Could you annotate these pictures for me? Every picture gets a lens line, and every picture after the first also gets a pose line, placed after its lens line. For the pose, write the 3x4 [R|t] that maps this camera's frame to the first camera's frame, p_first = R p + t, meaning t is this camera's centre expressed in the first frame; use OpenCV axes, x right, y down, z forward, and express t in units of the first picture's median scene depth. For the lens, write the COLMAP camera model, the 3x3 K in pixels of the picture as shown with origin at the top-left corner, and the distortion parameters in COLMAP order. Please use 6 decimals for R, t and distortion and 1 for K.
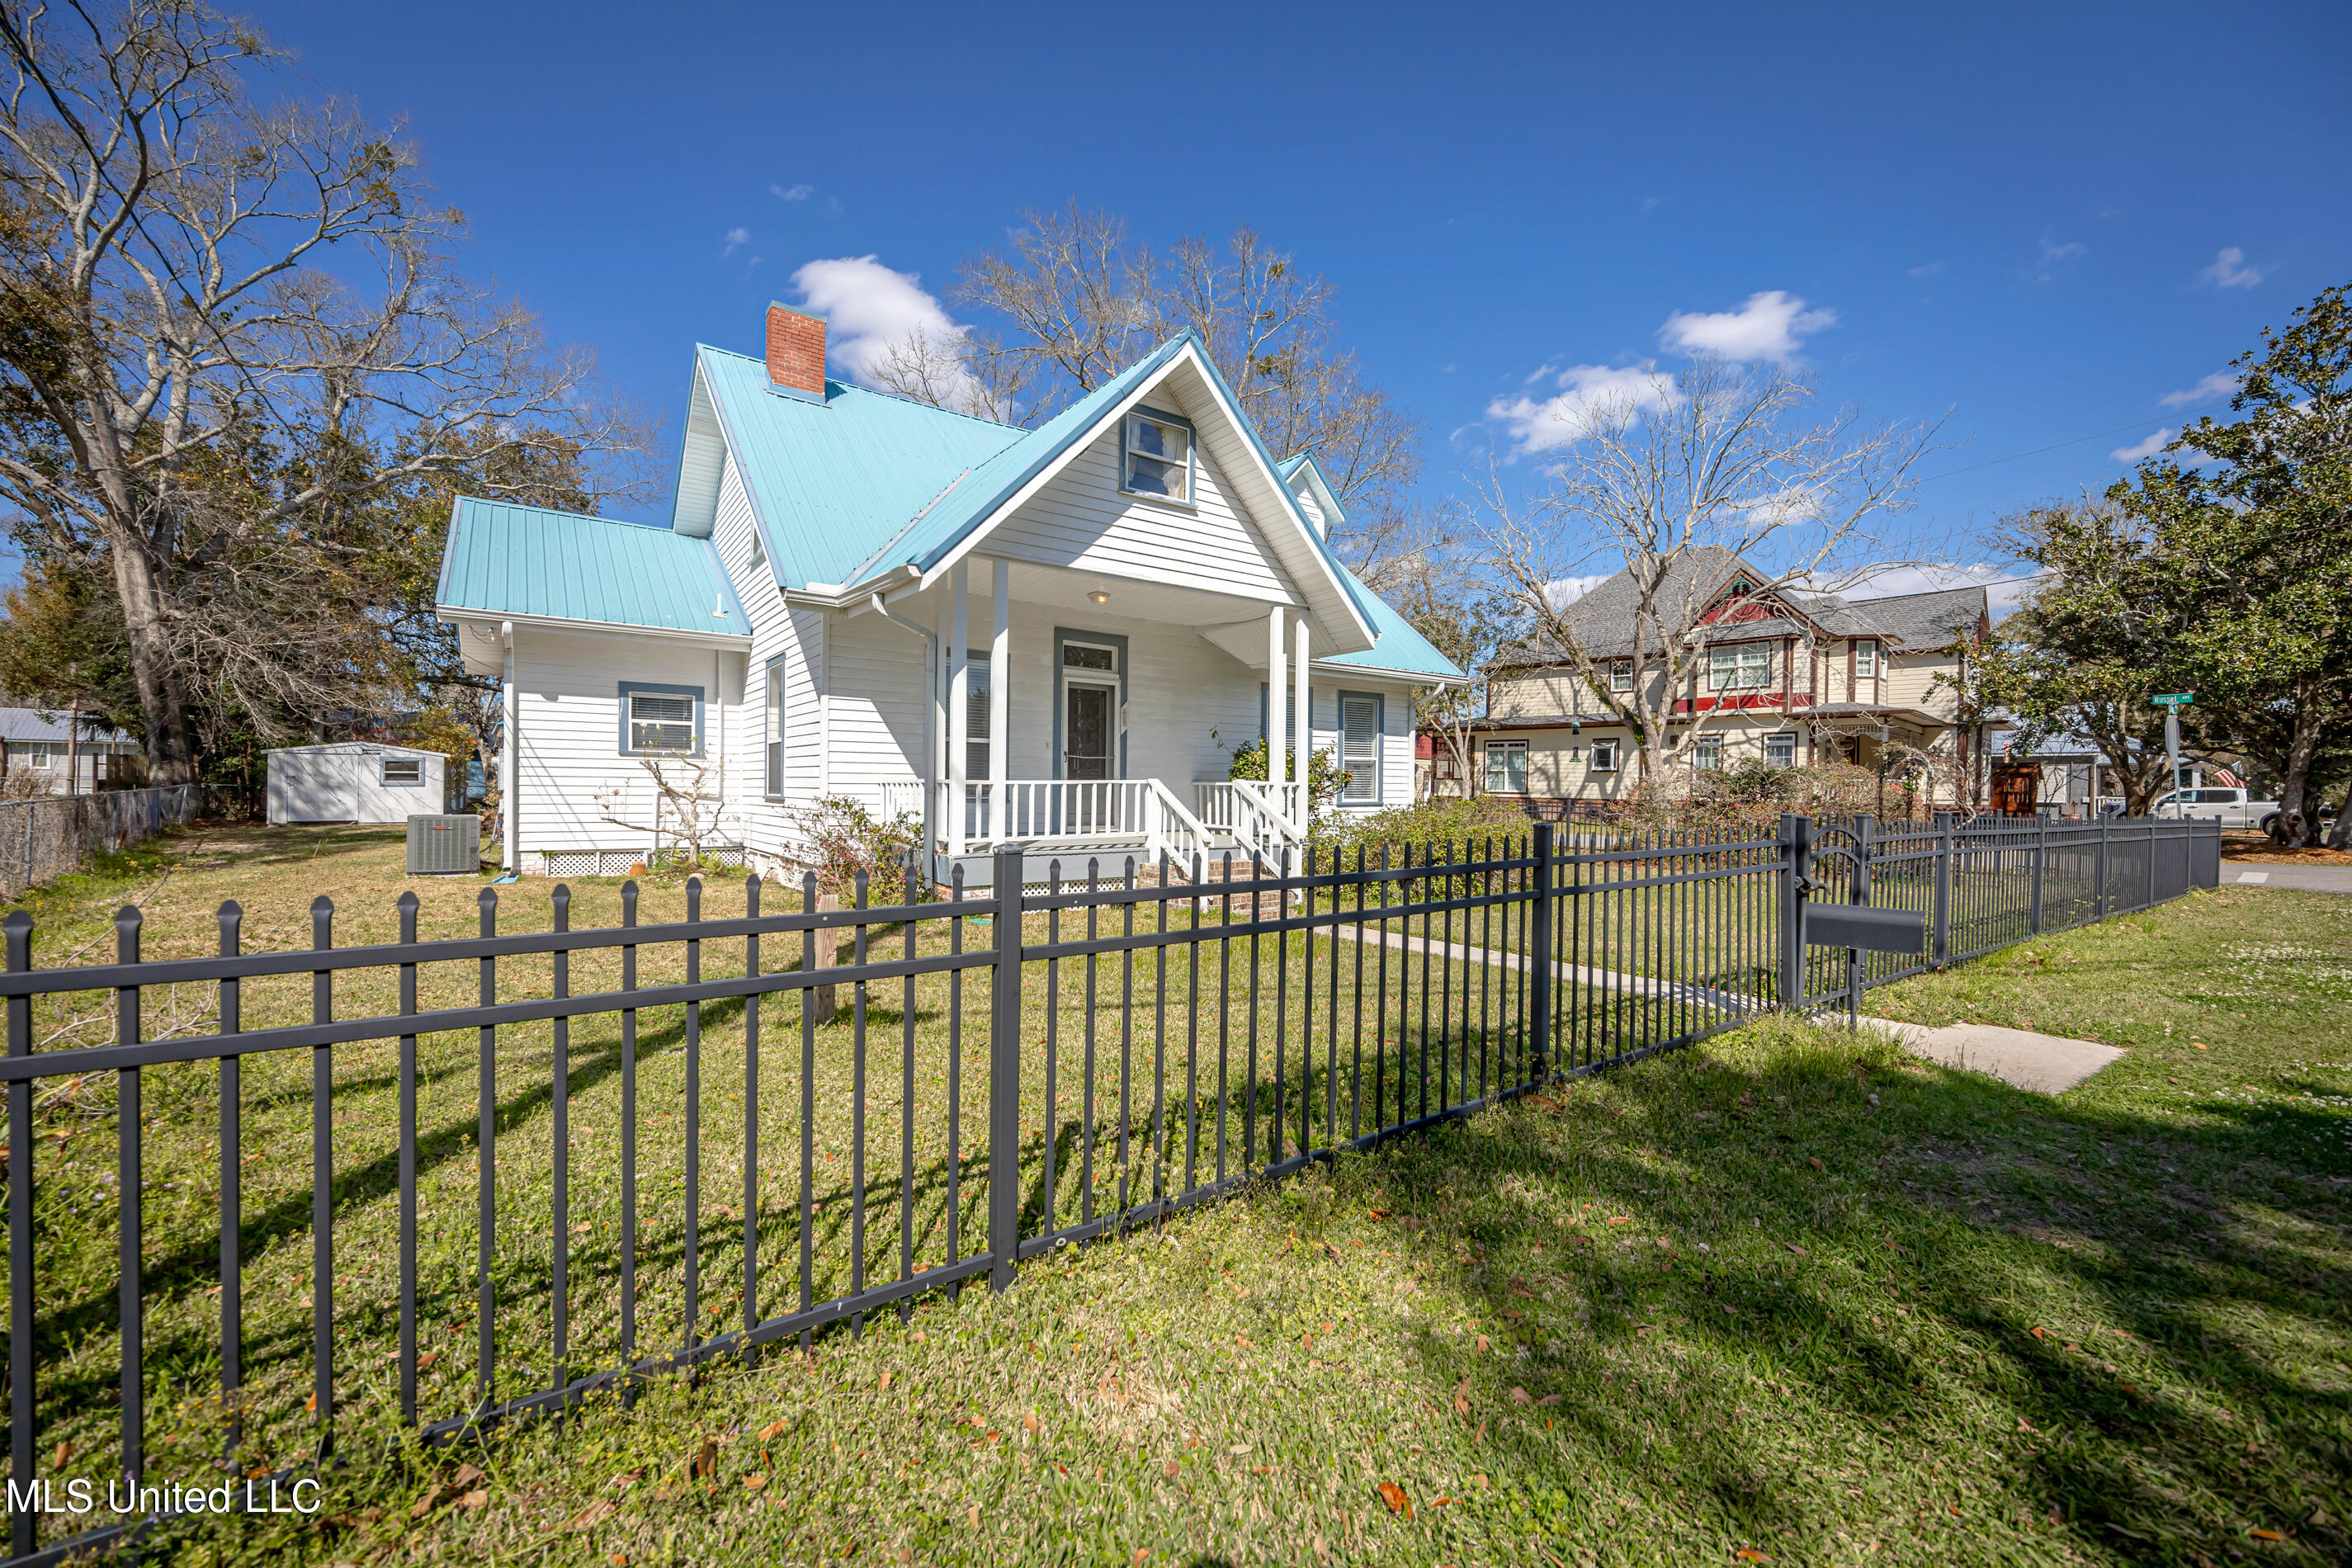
lens RADIAL K [[934.0, 0, 1176.0], [0, 934.0, 784.0], [0, 0, 1]] dist [-0.000081, -0.000008]
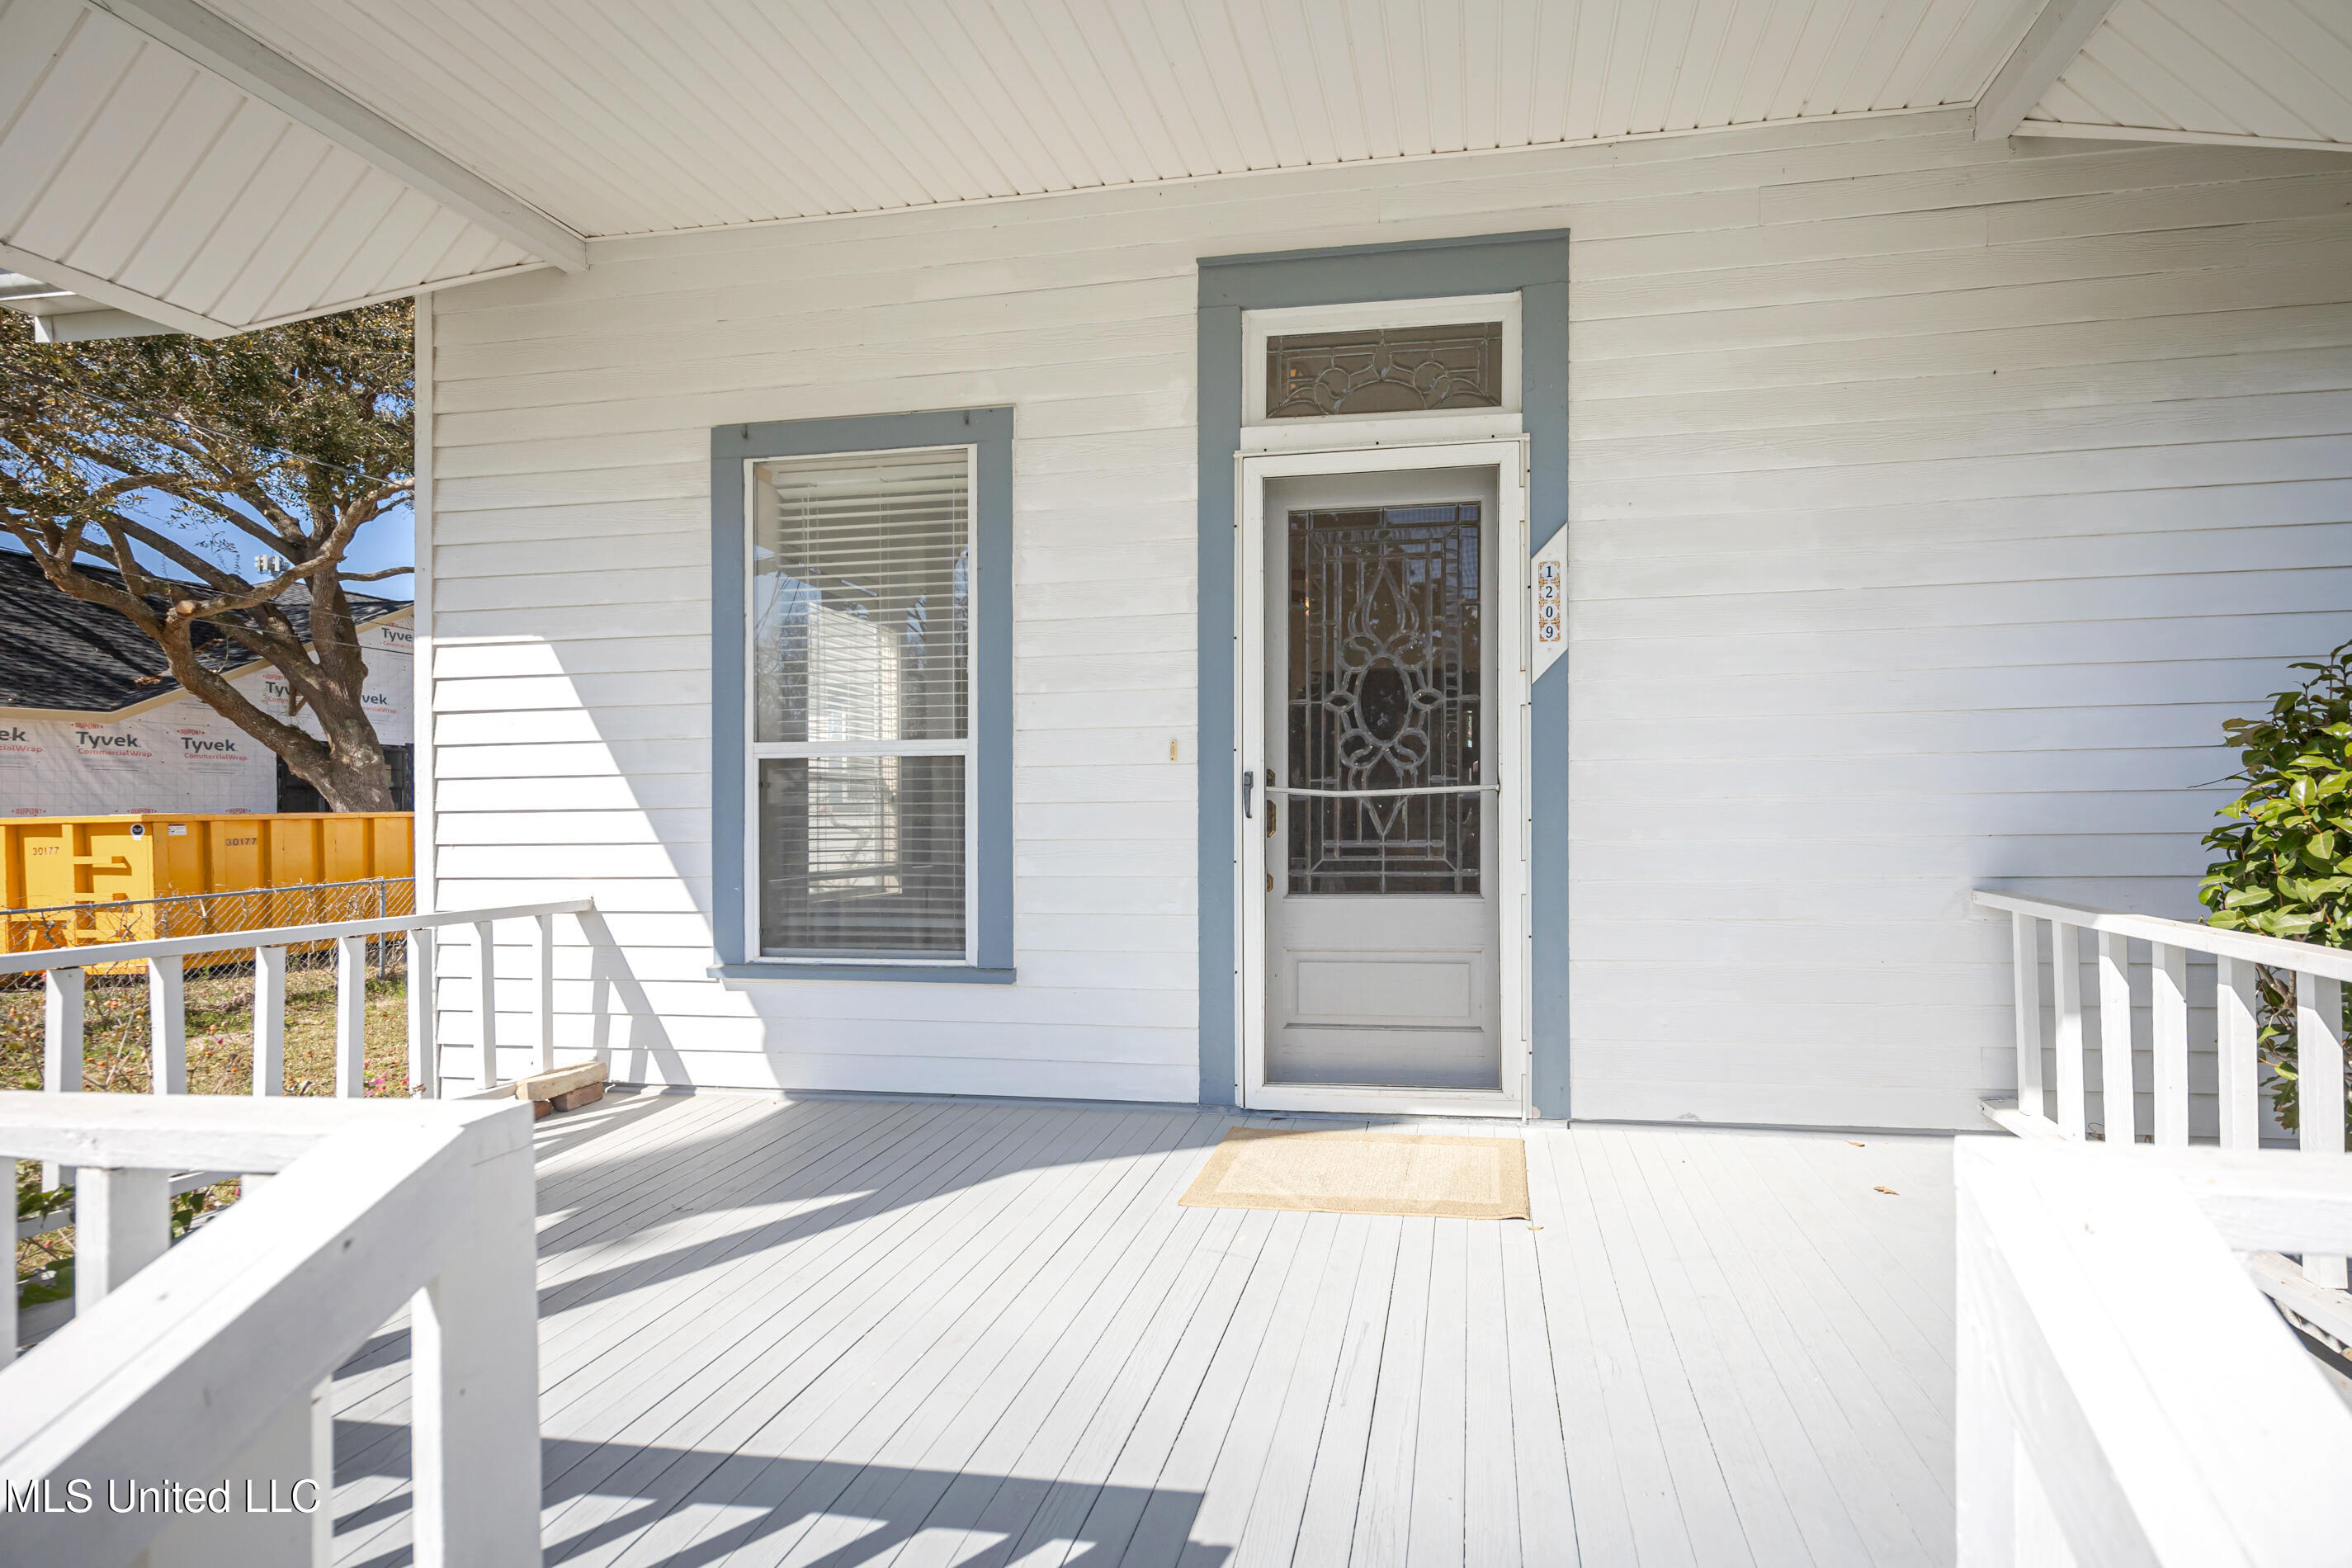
lens RADIAL K [[948.7, 0, 1354.9], [0, 948.7, 828.5], [0, 0, 1]] dist [0.002397, 0.000208]
pose [[0.715704, -0.002014, -0.698401, 0.067645], [0.019531, 0.999662, 0.017133, -0.023255], [0.698130, -0.025902, 0.715502, 0.809491]]
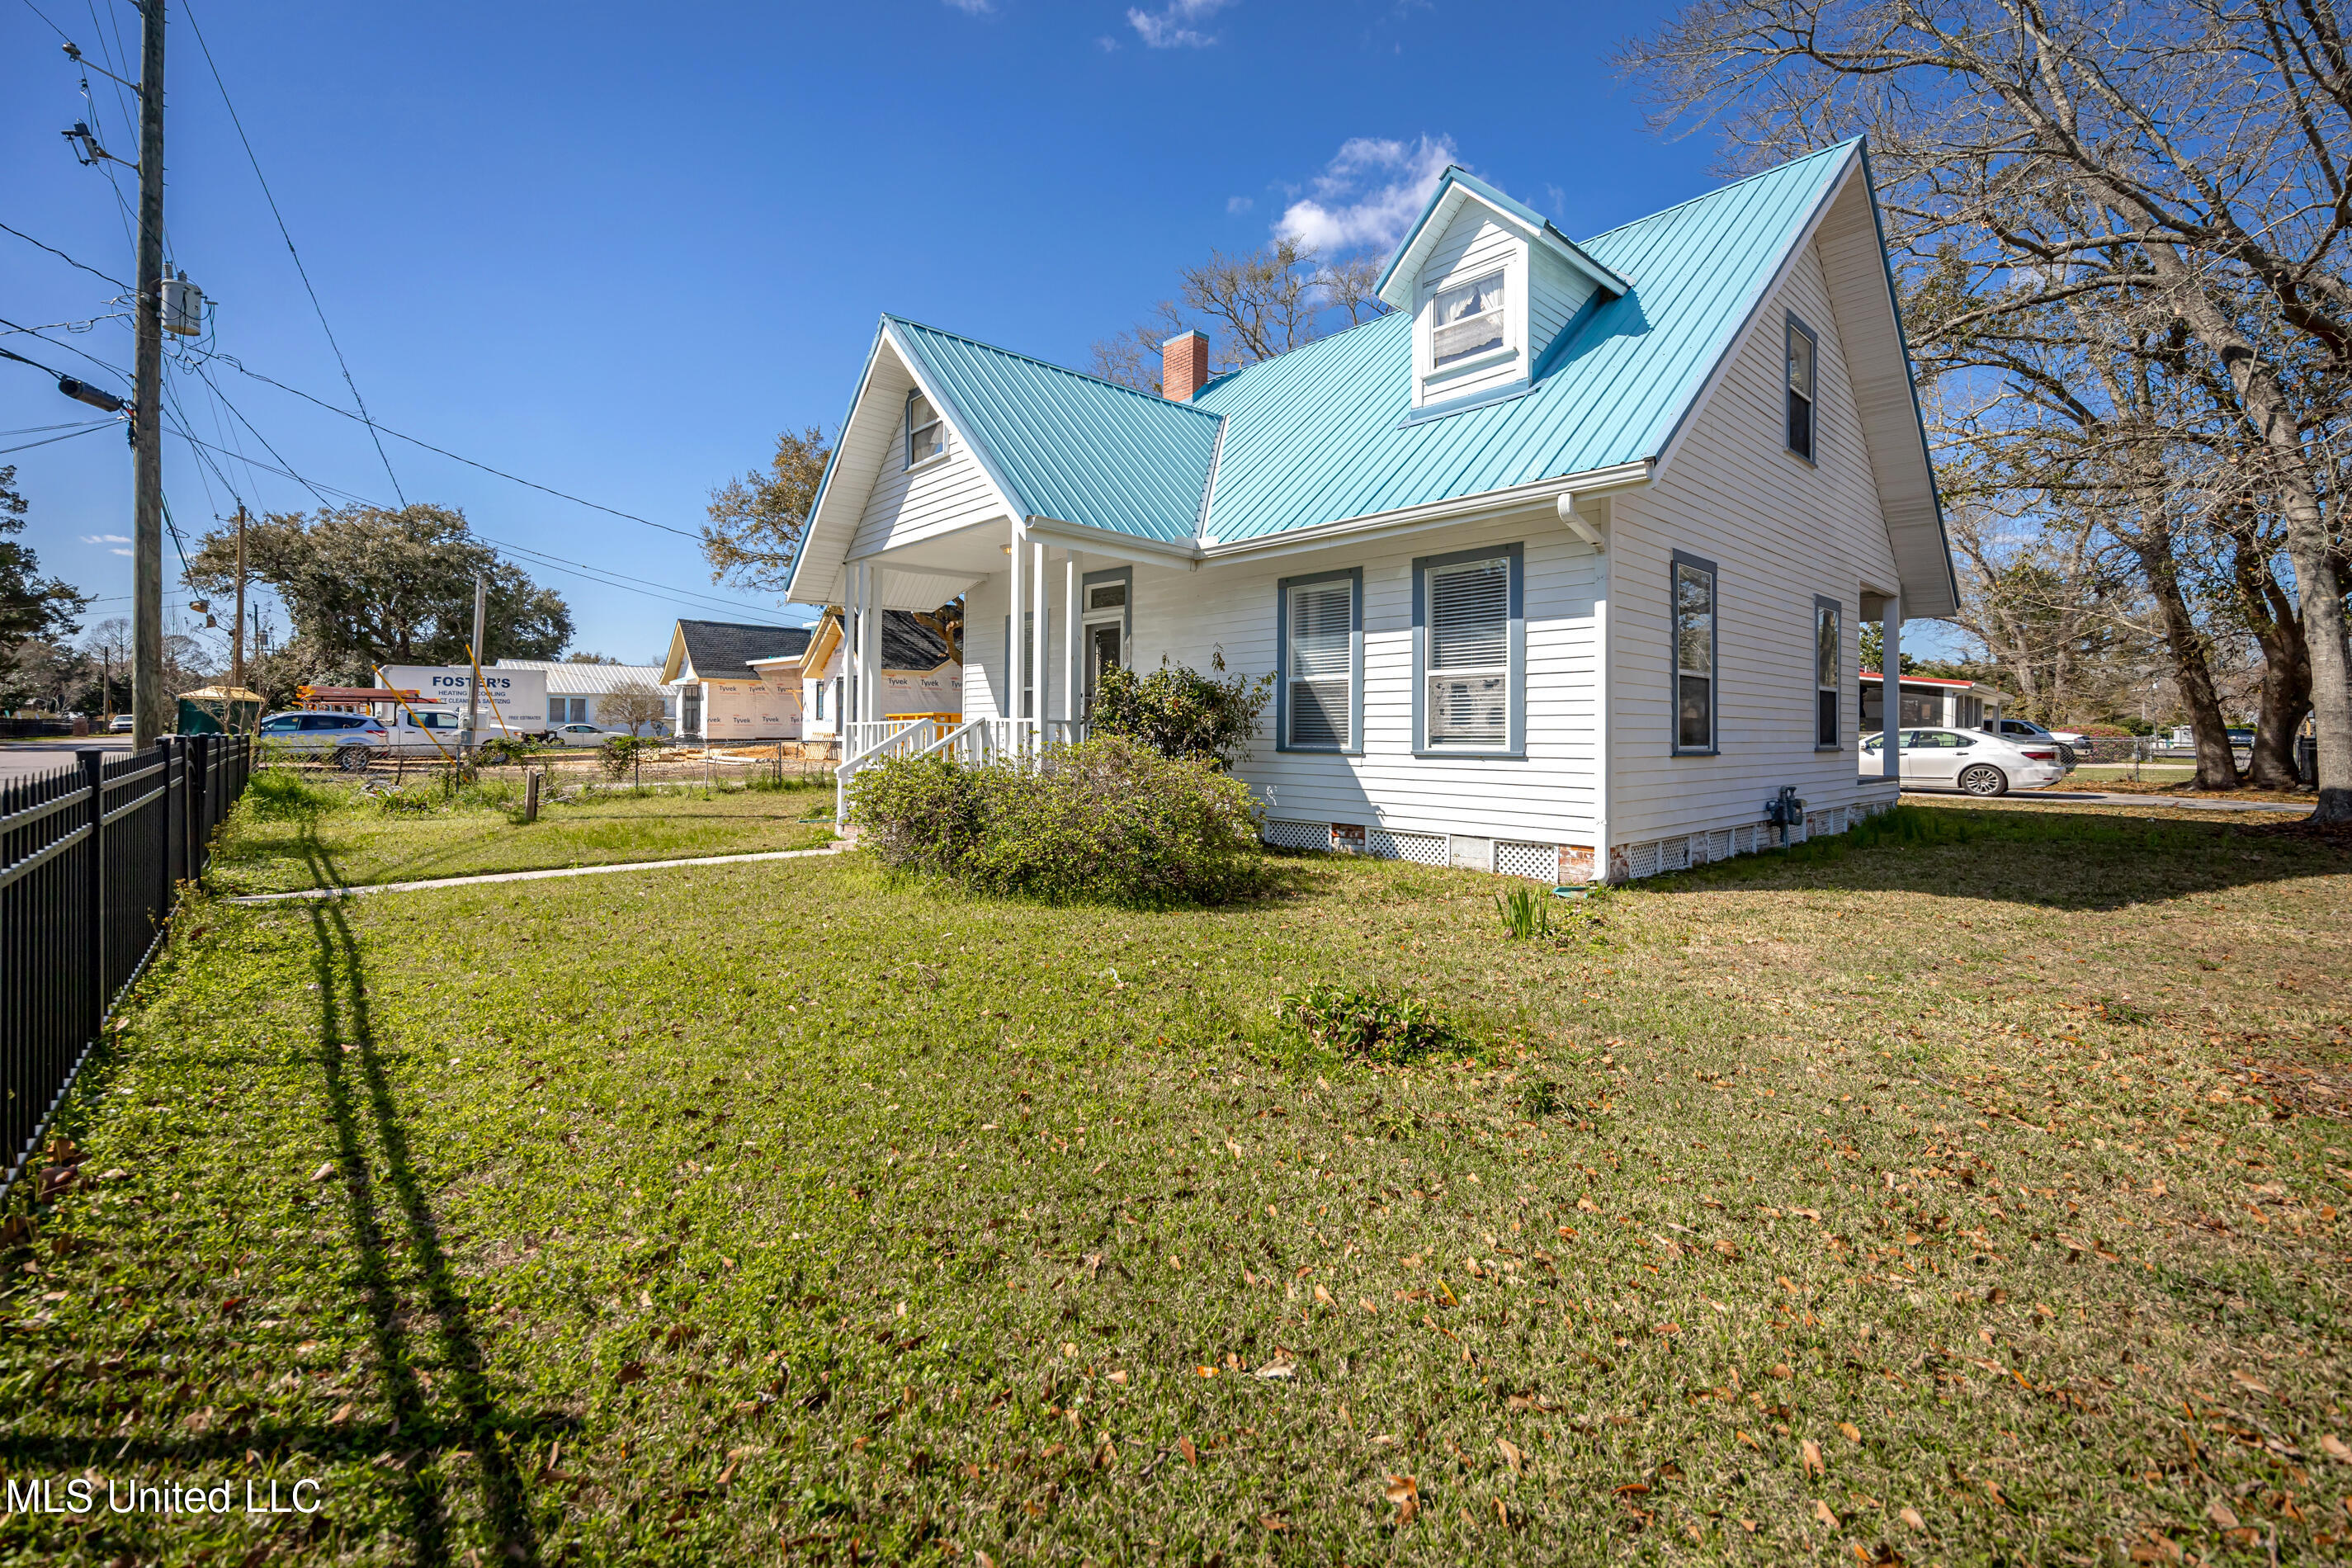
lens RADIAL K [[969.6, 0, 1144.9], [0, 969.6, 713.1], [0, 0, 1]] dist [0.000202, 0.000047]
pose [[0.094763, -0.030308, -0.995038, 0.914334], [-0.007243, 0.999489, -0.031134, 0.019061], [0.995474, 0.010157, 0.094495, 0.931052]]
